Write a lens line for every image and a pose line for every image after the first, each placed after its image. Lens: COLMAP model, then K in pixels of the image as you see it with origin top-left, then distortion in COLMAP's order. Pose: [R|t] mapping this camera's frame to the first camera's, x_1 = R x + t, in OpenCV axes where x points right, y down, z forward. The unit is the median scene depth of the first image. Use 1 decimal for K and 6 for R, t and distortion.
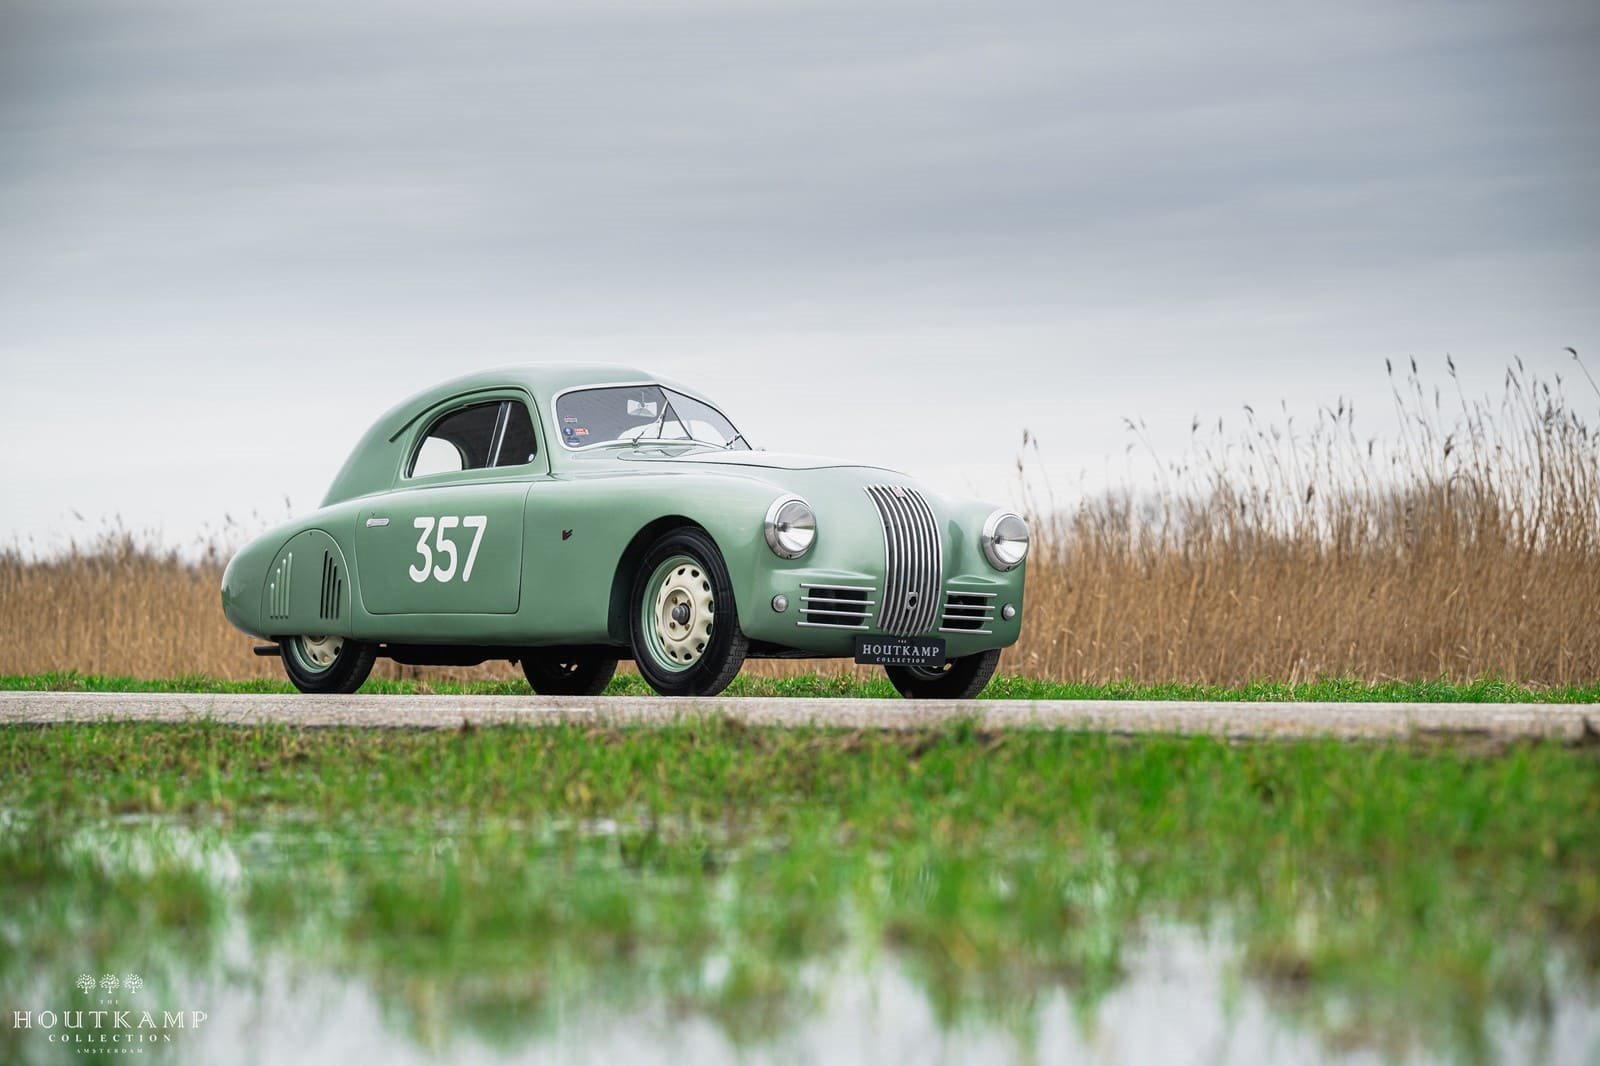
lens RADIAL K [[4609.5, 0, 800.1], [0, 4609.5, 534.6], [0, 0, 1]] dist [0.125233, 0.000000]
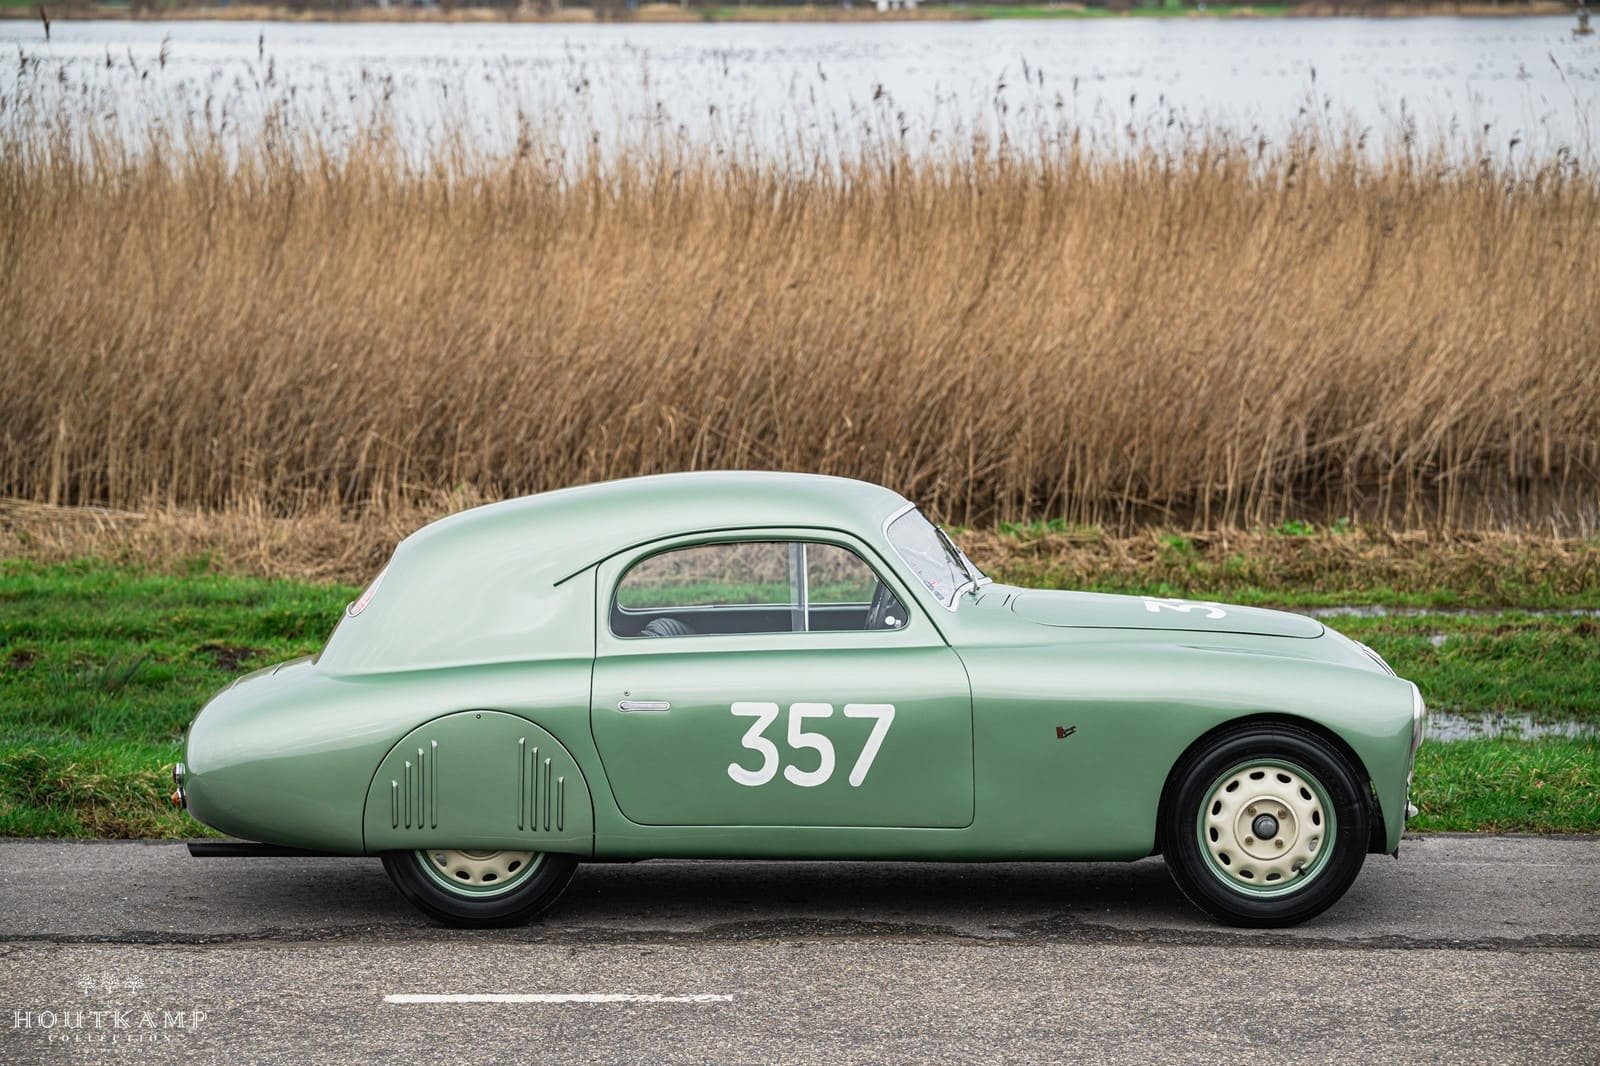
lens RADIAL K [[4609.5, 0, 798.0], [0, 4609.5, 530.2], [0, 0, 1]] dist [0.125233, 0.000000]
pose [[0.618515, -0.088338, 0.780792, -0.725830], [-0.026732, 0.990720, 0.133265, -0.145191], [-0.785318, -0.103298, 0.610414, 0.558716]]
